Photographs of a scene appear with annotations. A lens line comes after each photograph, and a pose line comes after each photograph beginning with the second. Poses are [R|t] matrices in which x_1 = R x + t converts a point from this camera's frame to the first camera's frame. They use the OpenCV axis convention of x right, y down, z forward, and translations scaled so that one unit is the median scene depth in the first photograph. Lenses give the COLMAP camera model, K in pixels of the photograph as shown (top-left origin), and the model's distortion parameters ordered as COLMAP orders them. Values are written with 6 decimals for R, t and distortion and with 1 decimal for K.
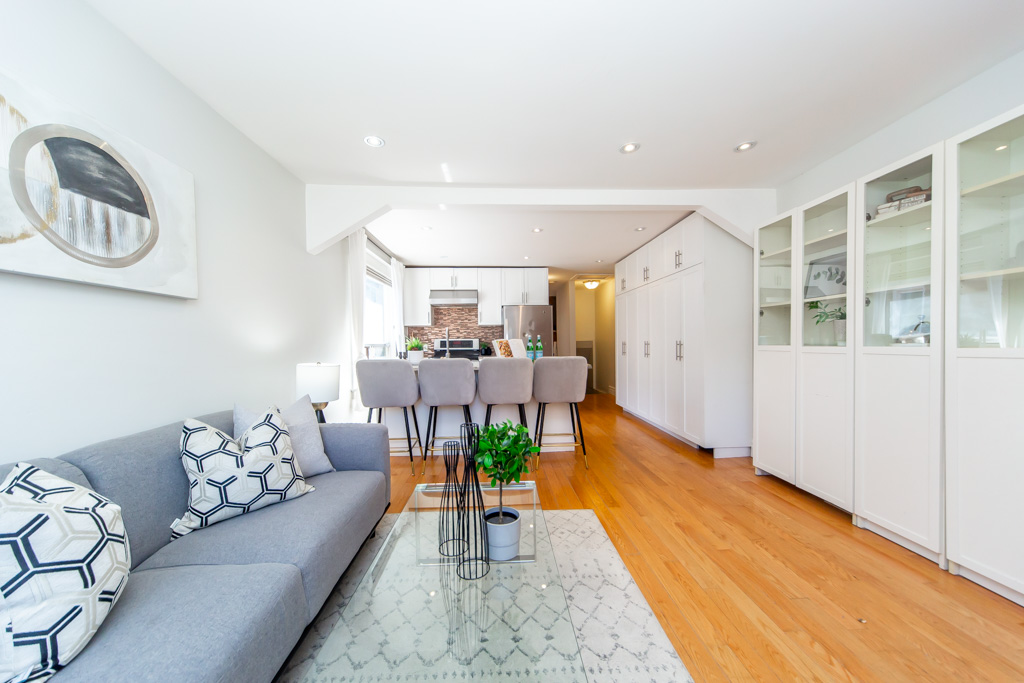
lens RADIAL K [[351.2, 0, 509.6], [0, 351.2, 350.5], [0, 0, 1]] dist [0.001048, -0.000001]
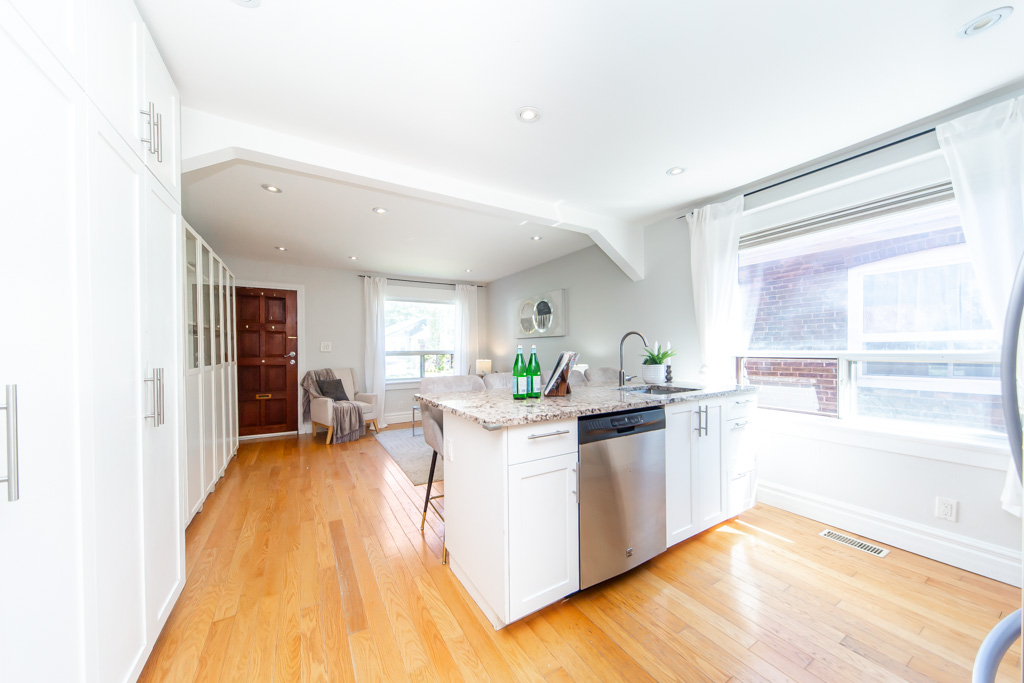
lens RADIAL K [[353.8, 0, 511.2], [0, 353.8, 353.7], [0, 0, 1]] dist [0.000855, 0.000068]
pose [[-0.878607, 0.026864, -0.476789, 0.458691], [0.011093, 0.999295, 0.035862, -0.068814], [0.477416, 0.026219, -0.878286, 1.981626]]
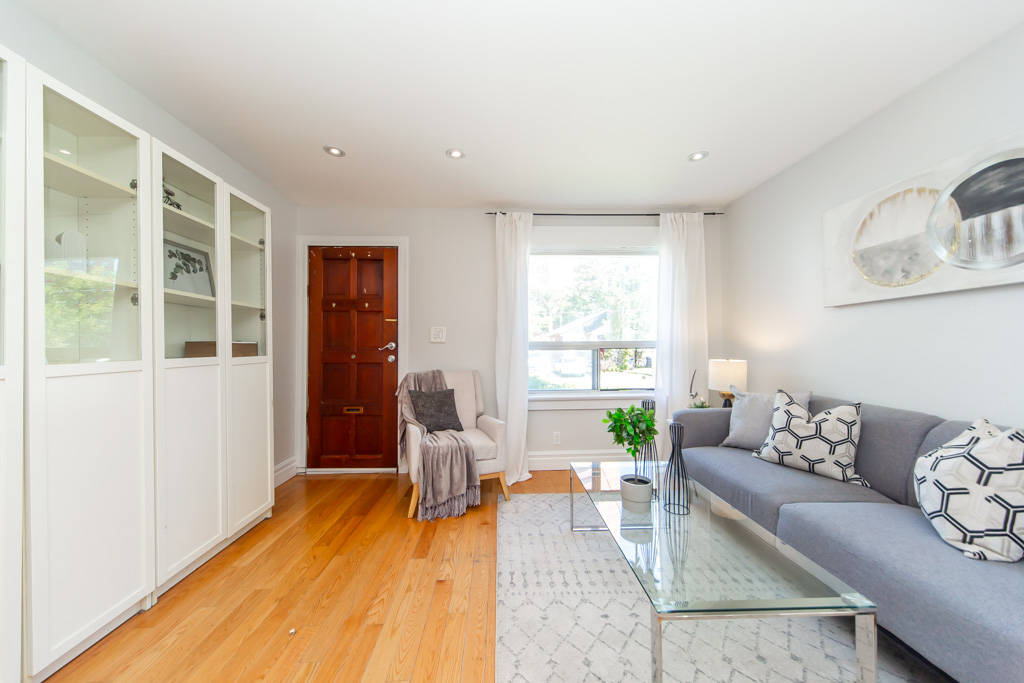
lens RADIAL K [[352.1, 0, 510.2], [0, 352.1, 344.1], [0, 0, 1]] dist [0.000809, -0.000106]
pose [[-0.999746, 0.021723, 0.005965, 0.182288], [0.021768, 0.999734, 0.007596, -0.020007], [-0.005799, 0.007724, -0.999953, 1.000215]]
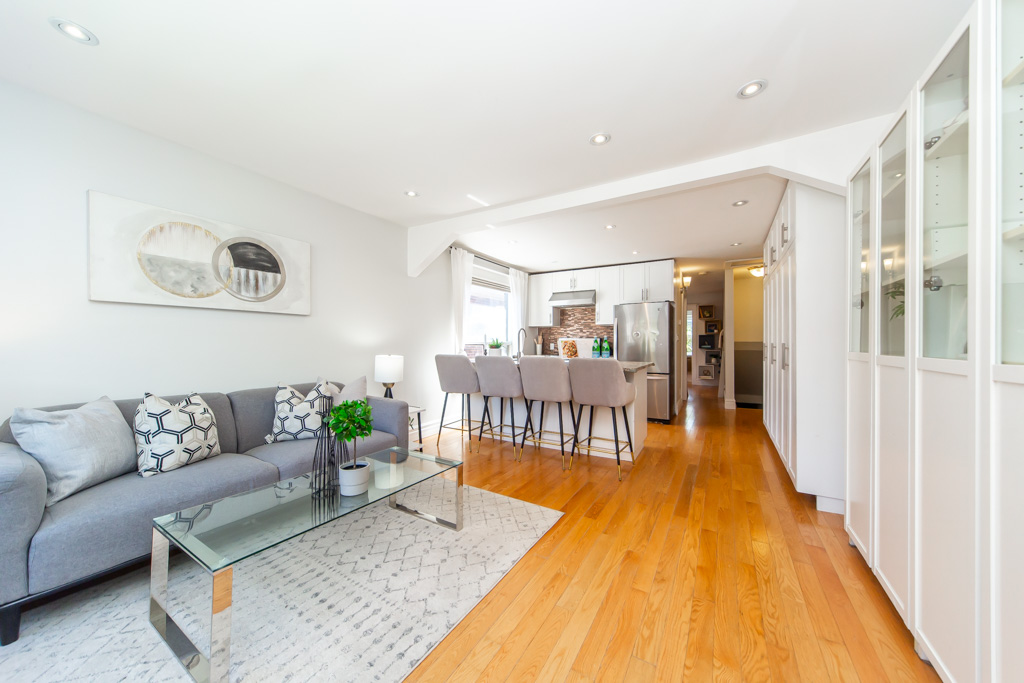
lens RADIAL K [[349.8, 0, 510.3], [0, 349.8, 344.0], [0, 0, 1]] dist [0.001259, 0.000109]
pose [[0.831316, 0.016024, -0.555568, 0.552722], [-0.024122, 0.999683, -0.007262, -0.009636], [0.555276, 0.019438, 0.831439, 0.075365]]
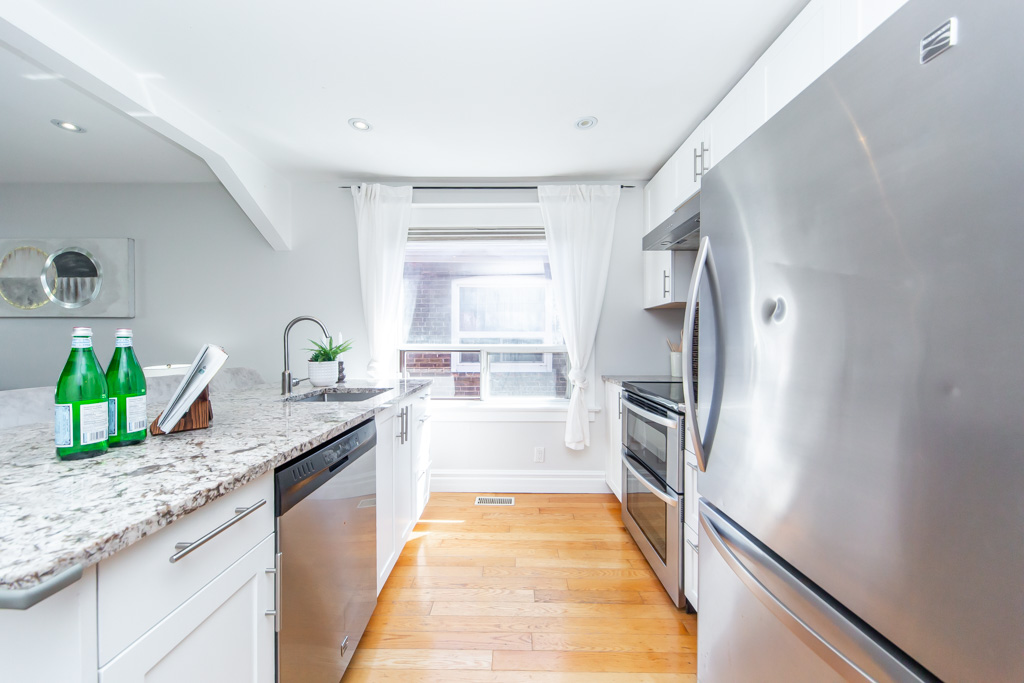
lens RADIAL K [[357.1, 0, 509.0], [0, 357.1, 343.8], [0, 0, 1]] dist [0.000335, -0.000170]
pose [[-0.054403, 0.019239, -0.998334, 0.387478], [-0.022714, 0.999532, 0.020500, -0.061074], [0.998261, 0.023791, -0.053940, 1.746505]]
